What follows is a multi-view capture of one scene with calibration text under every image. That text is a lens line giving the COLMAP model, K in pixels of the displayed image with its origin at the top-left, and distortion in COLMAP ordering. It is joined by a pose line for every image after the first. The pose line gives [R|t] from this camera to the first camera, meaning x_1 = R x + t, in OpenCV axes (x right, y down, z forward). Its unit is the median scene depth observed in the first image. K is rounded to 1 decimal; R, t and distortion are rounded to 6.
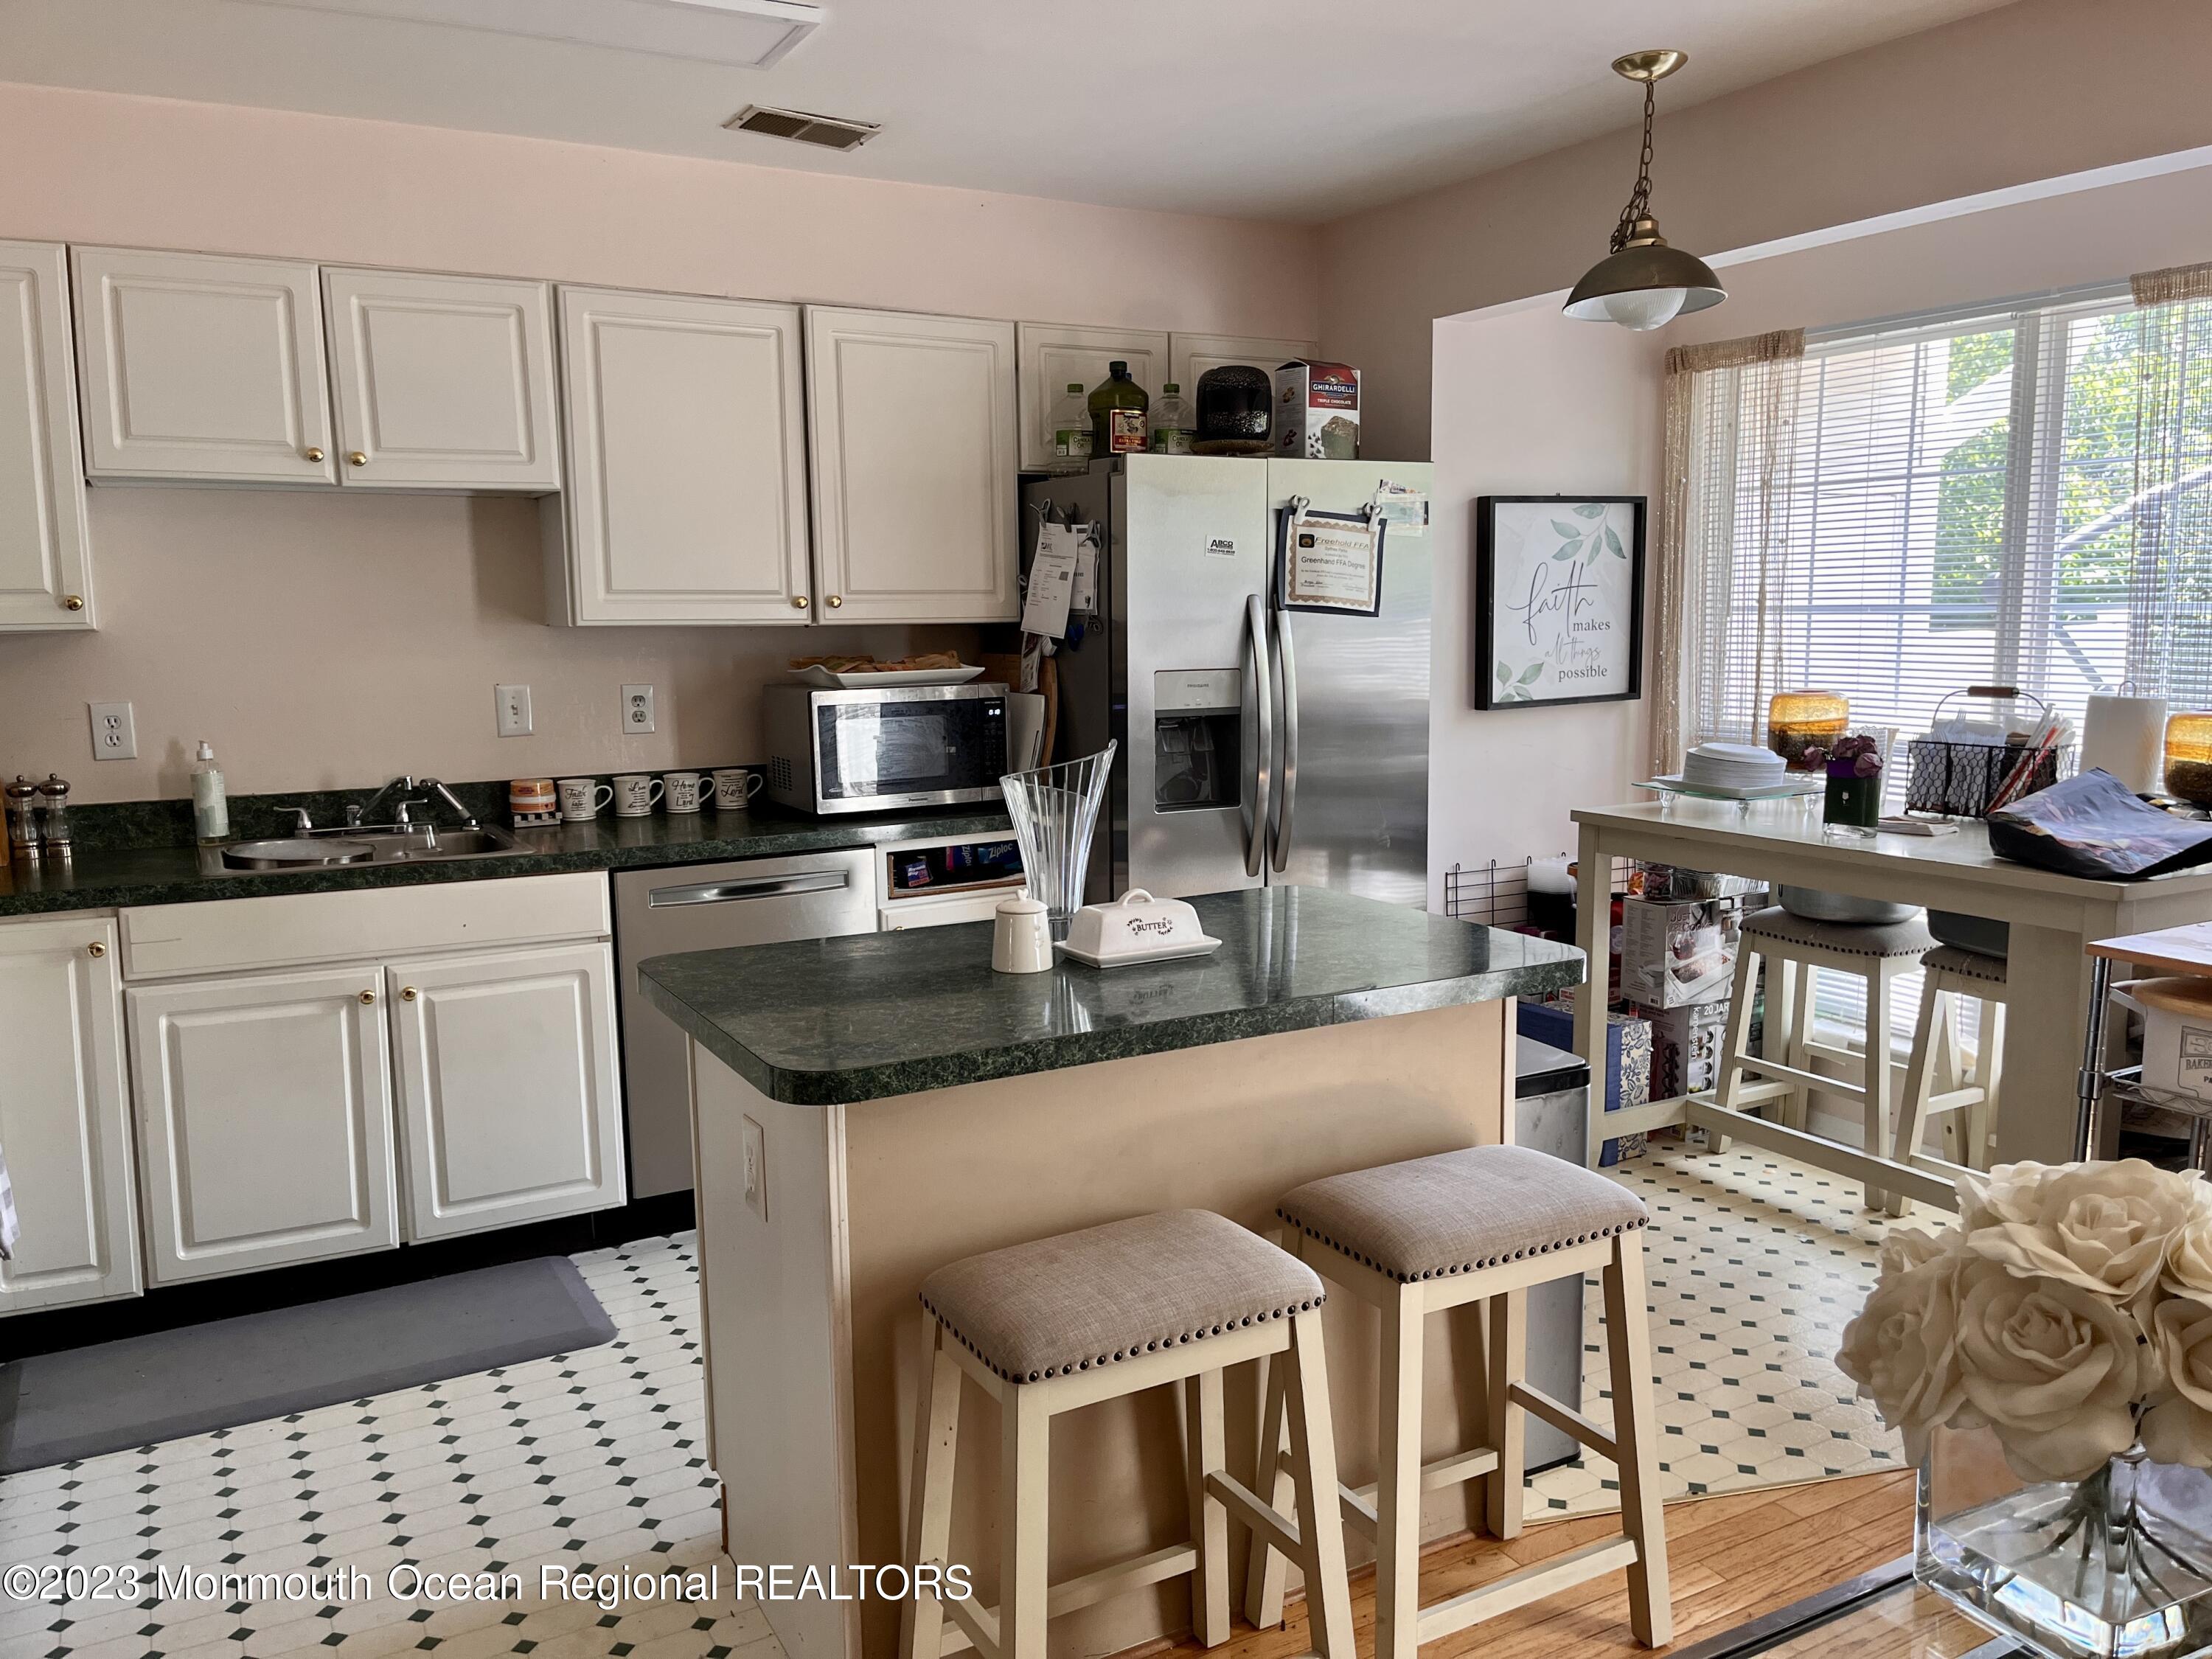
lens RADIAL K [[1706.1, 0, 1082.9], [0, 1706.1, 860.6], [0, 0, 1]] dist [0.073474, -0.168168]
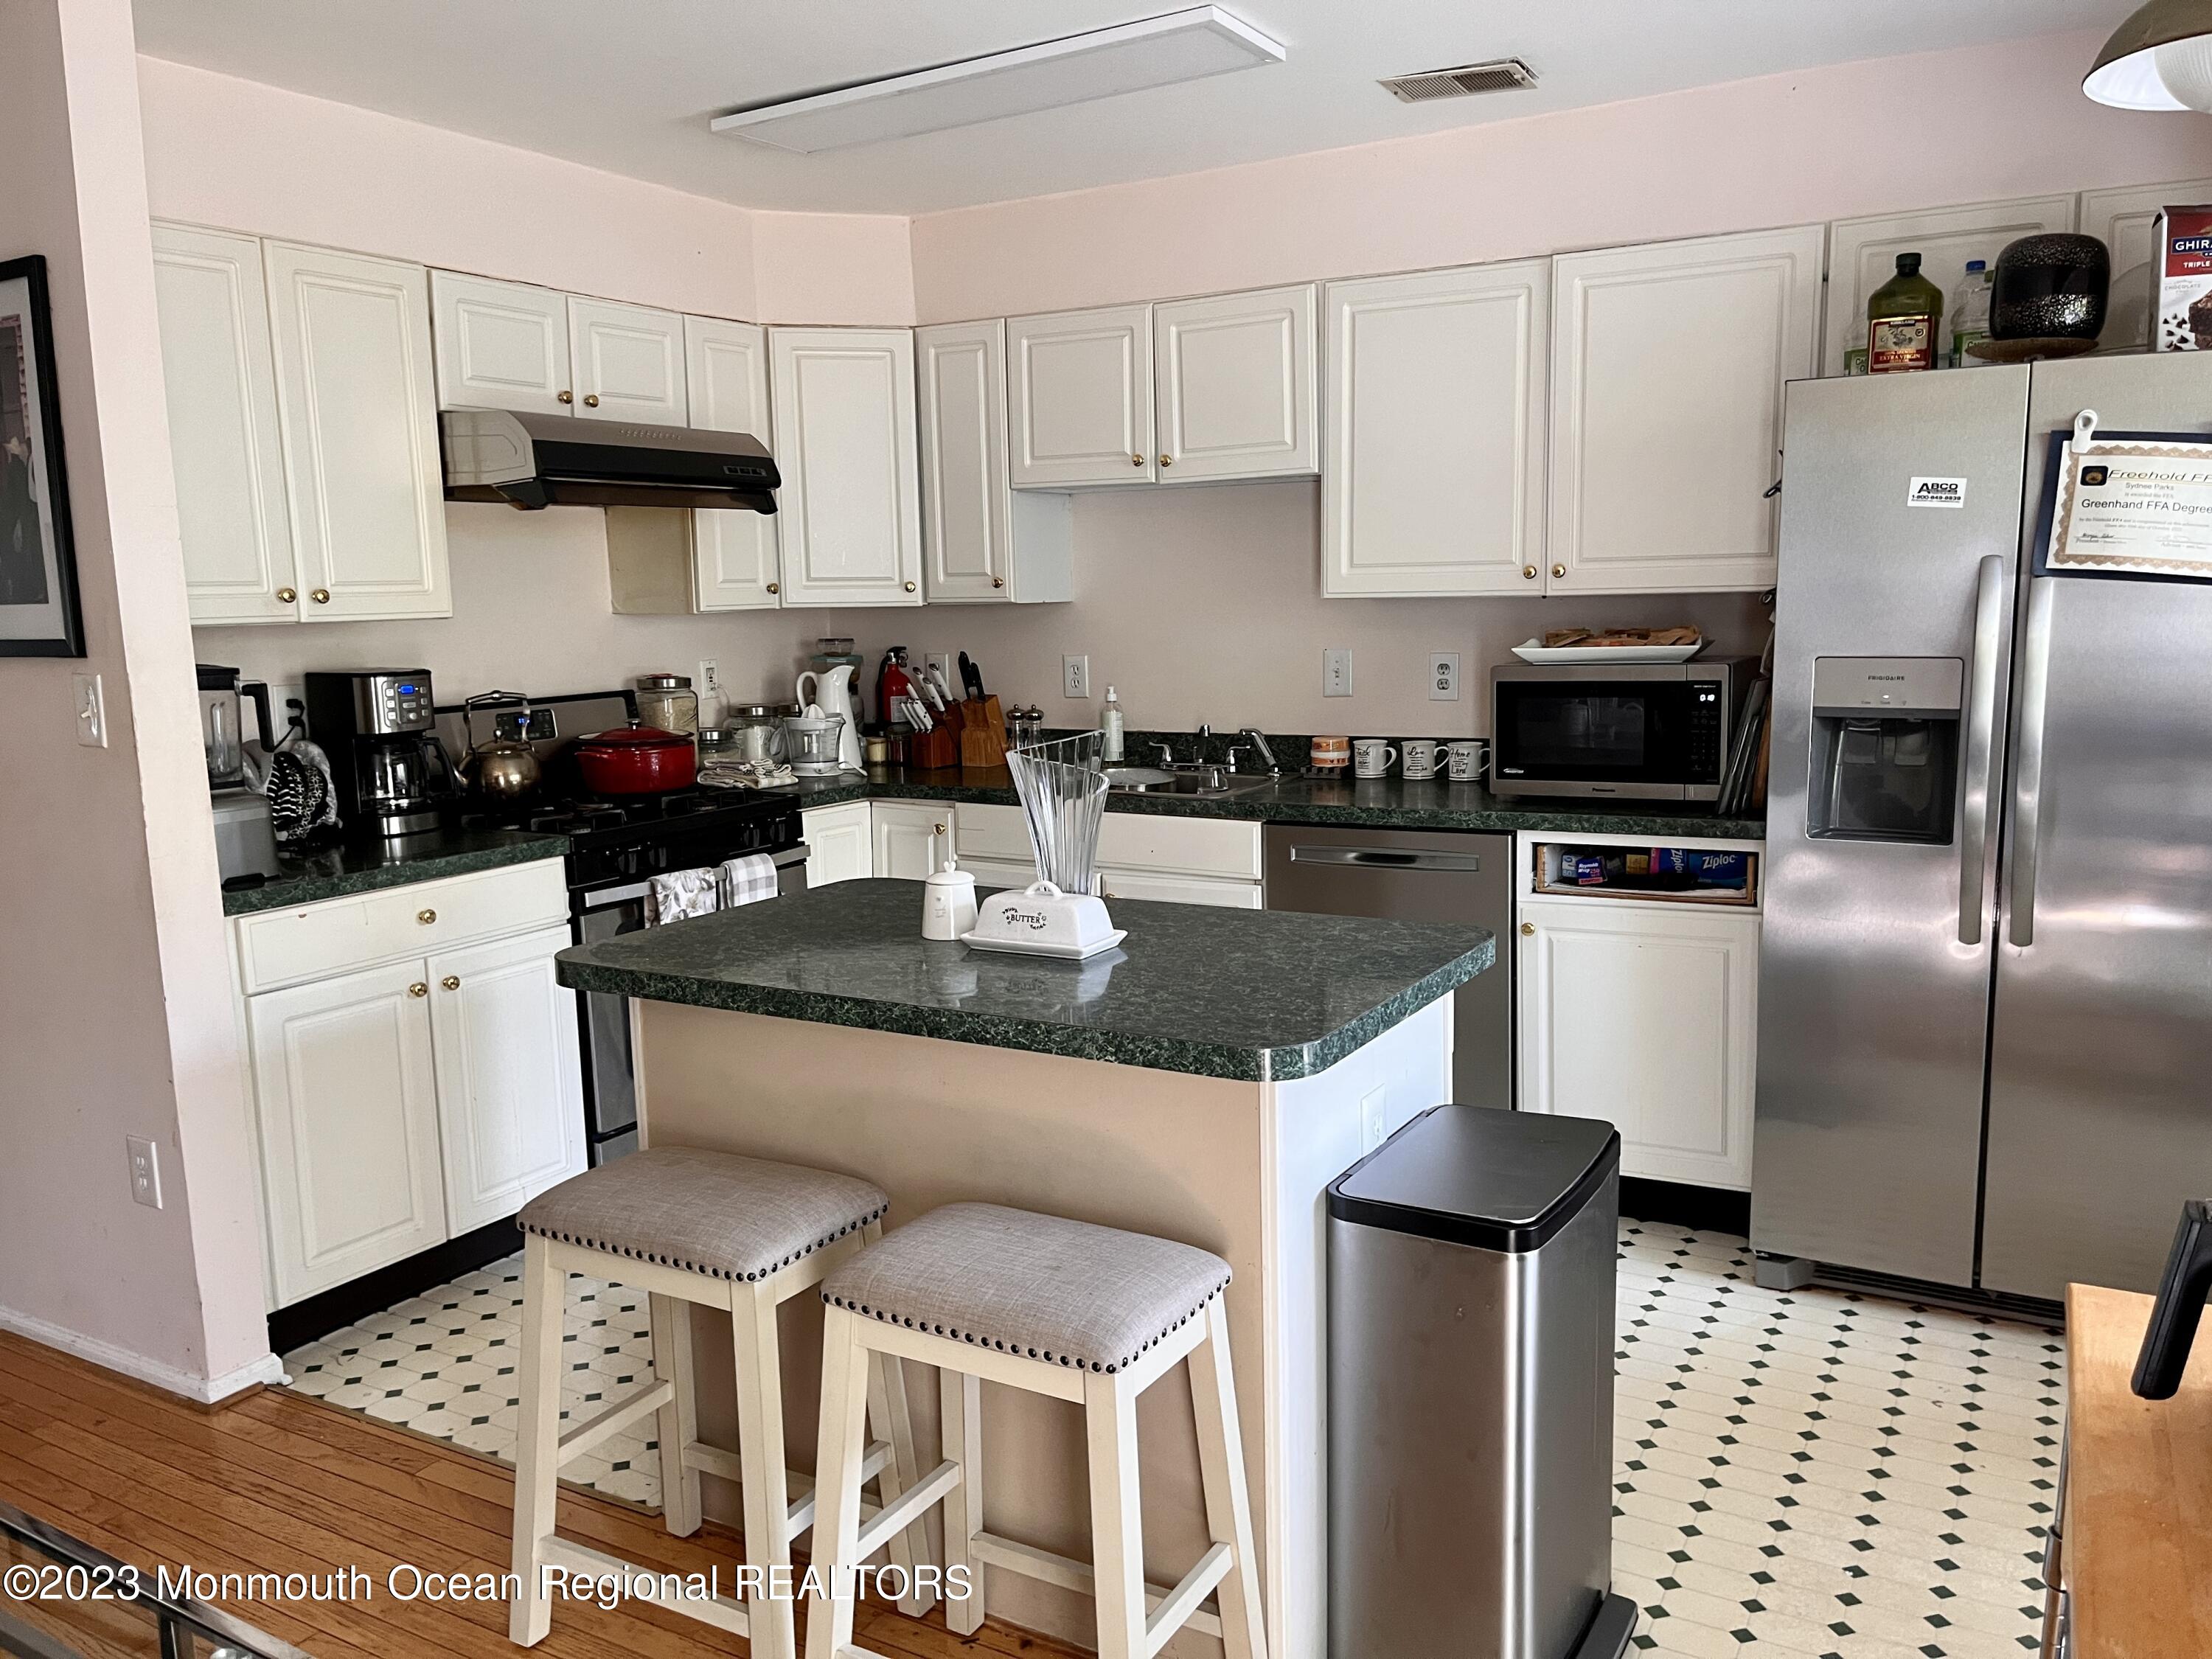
lens RADIAL K [[1675.2, 0, 1172.5], [0, 1675.2, 870.9], [0, 0, 1]] dist [0.004703, -0.063163]
pose [[0.506045, 0.141755, -0.850778, 0.542214], [-0.109443, 0.988982, 0.099685, -0.056340], [0.855535, 0.042666, 0.515984, 0.348107]]
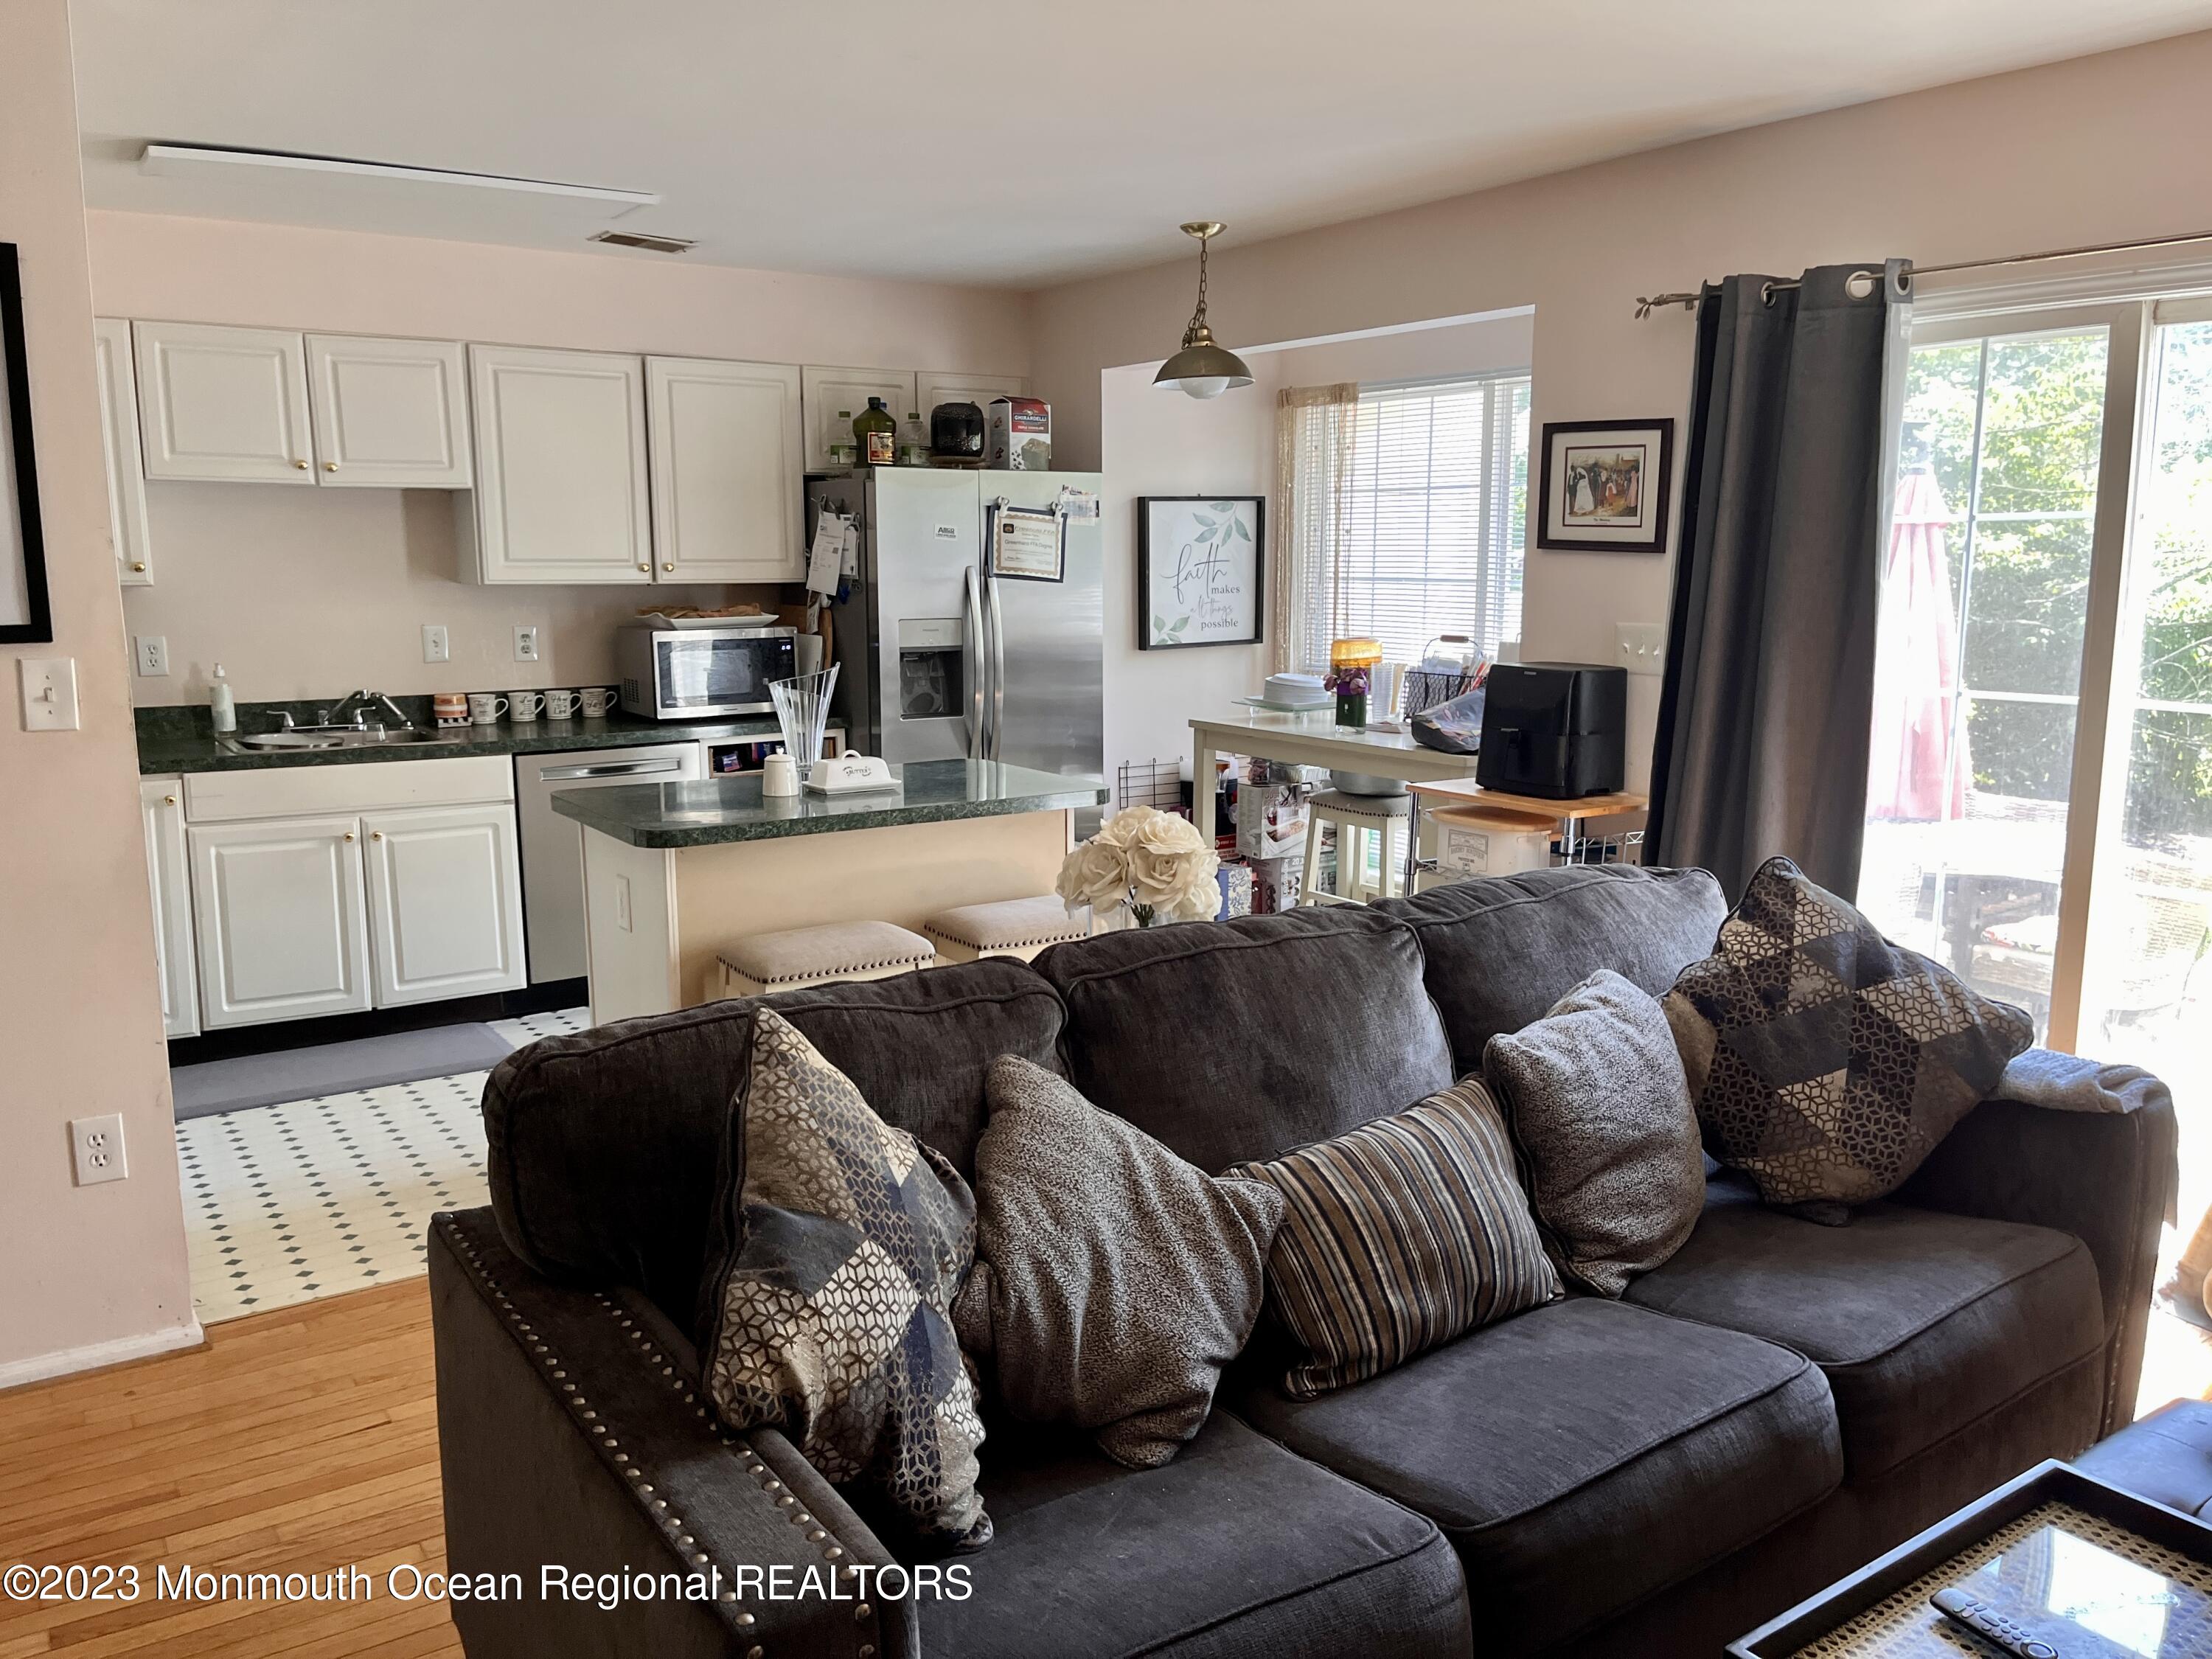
lens RADIAL K [[1706.1, 0, 1082.9], [0, 1706.1, 860.6], [0, 0, 1]] dist [0.073474, -0.168168]
pose [[0.996067, -0.004084, 0.088511, 0.066379], [0.001176, 0.999458, 0.032889, 0.042126], [-0.088597, -0.032656, 0.995532, -0.430588]]
